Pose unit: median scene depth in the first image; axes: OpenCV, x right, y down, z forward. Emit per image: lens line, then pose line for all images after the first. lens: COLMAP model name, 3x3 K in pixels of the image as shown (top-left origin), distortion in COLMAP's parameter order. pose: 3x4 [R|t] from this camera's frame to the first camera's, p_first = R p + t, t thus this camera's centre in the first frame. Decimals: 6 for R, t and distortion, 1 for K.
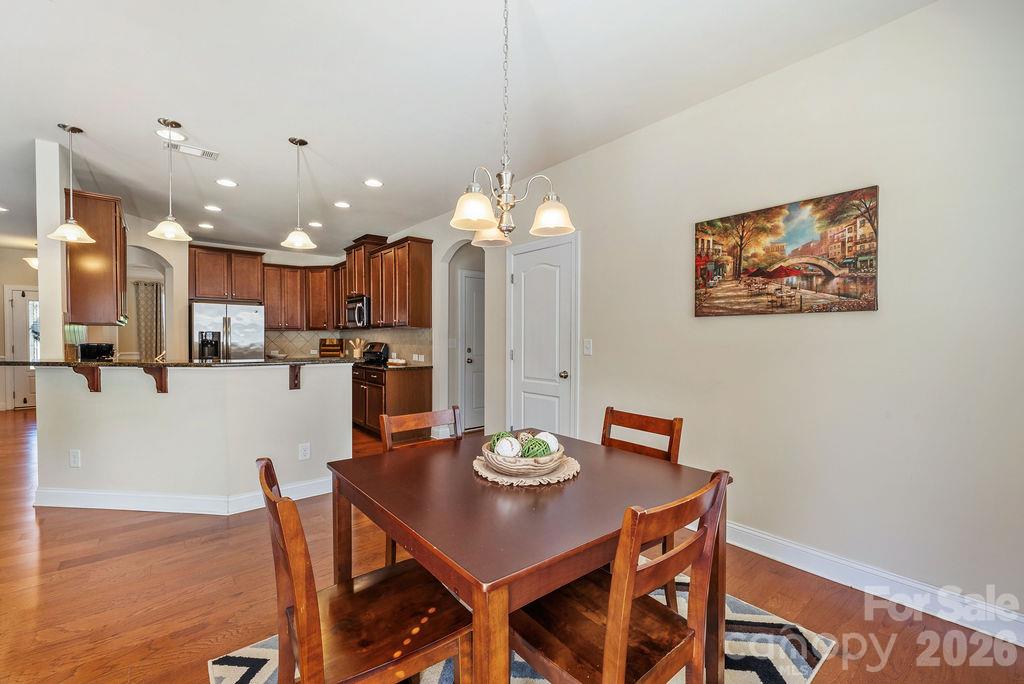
lens RADIAL K [[432.4, 0, 512.0], [0, 432.4, 342.0], [0, 0, 1]] dist [0.001134, 0.000134]
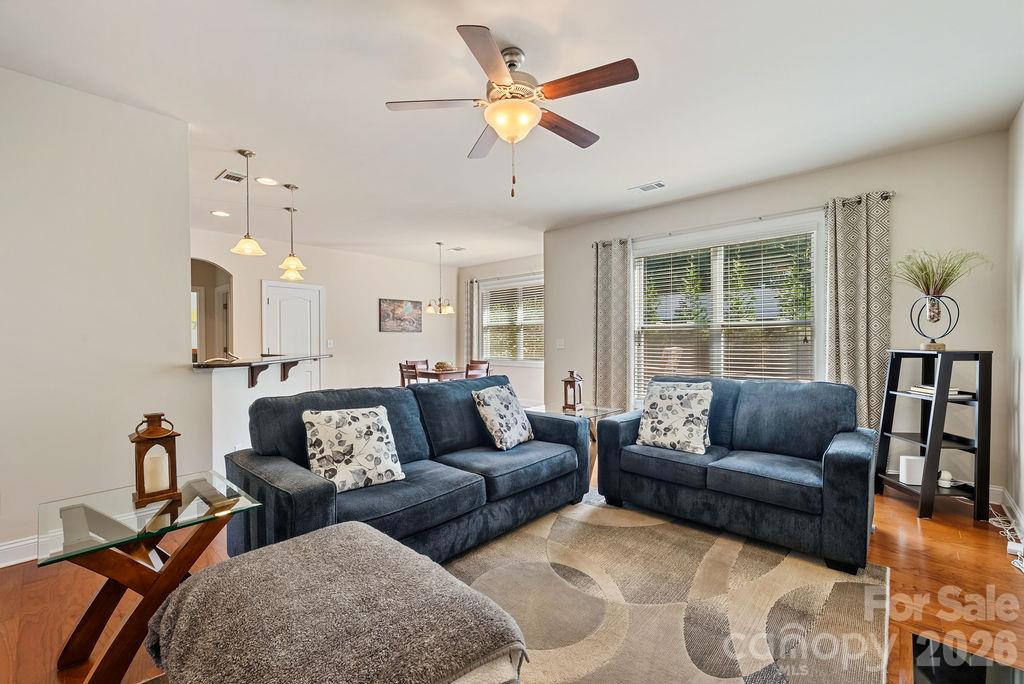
lens RADIAL K [[432.4, 0, 512.0], [0, 432.4, 342.0], [0, 0, 1]] dist [0.001134, 0.000134]
pose [[-0.149105, -0.022312, 0.988570, -2.657180], [0.008426, 0.999680, 0.023834, -0.057976], [-0.988785, 0.011883, -0.148870, 0.628034]]
